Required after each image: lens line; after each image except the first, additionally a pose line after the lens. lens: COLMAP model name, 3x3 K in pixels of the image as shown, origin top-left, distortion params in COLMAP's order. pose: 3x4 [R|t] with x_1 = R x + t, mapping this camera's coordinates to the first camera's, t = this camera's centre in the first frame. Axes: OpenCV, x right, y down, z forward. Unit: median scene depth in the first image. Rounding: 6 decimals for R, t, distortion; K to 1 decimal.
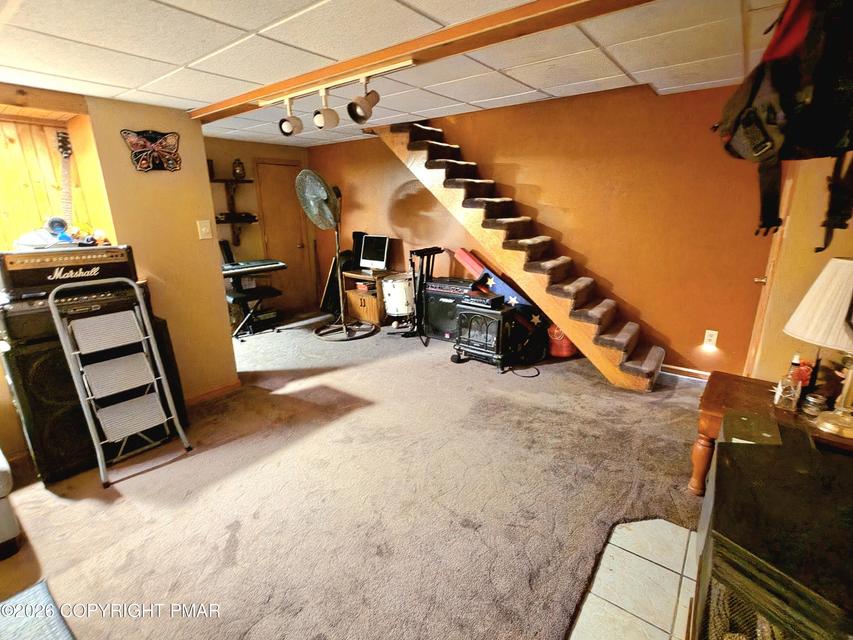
lens RADIAL K [[407.8, 0, 423.6], [0, 407.8, 317.6], [0, 0, 1]] dist [-0.001977, -0.000800]
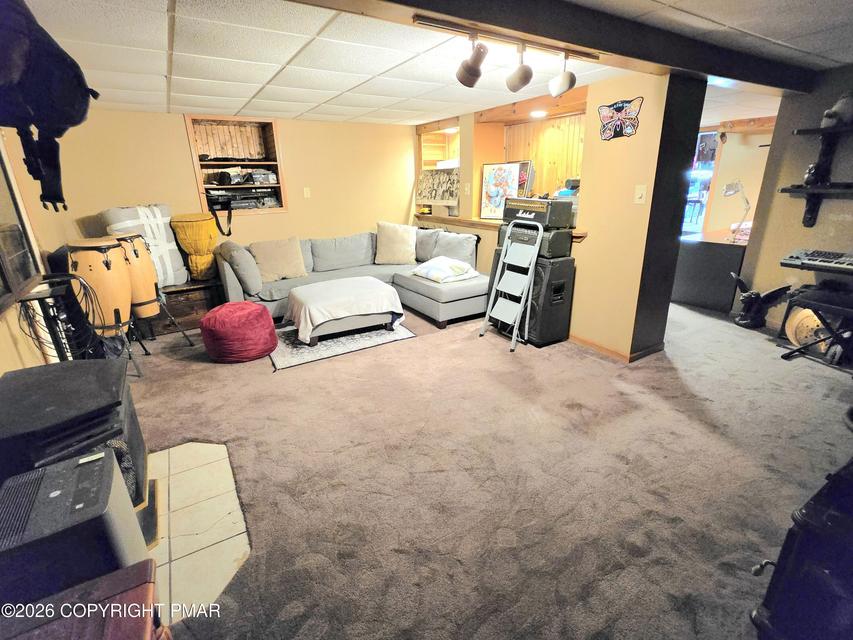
lens RADIAL K [[407.8, 0, 427.7], [0, 407.8, 320.3], [0, 0, 1]] dist [-0.001977, -0.000800]
pose [[-0.355302, 0.328663, -0.875066, 0.549804], [-0.229101, 0.876977, 0.422403, -0.222963], [0.906241, 0.350559, -0.236294, 0.786580]]
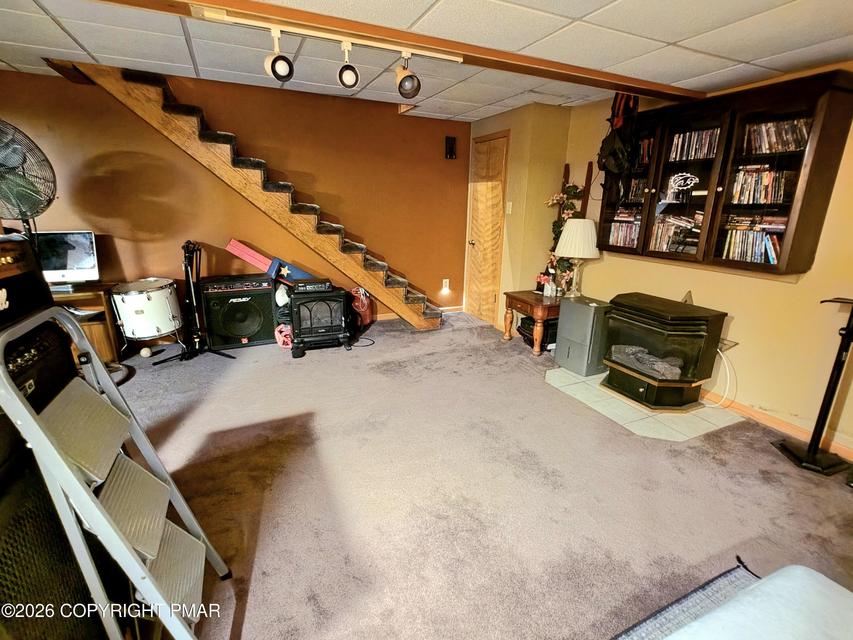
lens RADIAL K [[407.8, 0, 425.7], [0, 407.8, 318.4], [0, 0, 1]] dist [-0.001977, -0.000800]
pose [[0.466492, -0.218354, 0.857150, -0.671937], [0.215872, 0.967853, 0.129070, -0.040850], [-0.857779, 0.124825, 0.498633, 0.317302]]
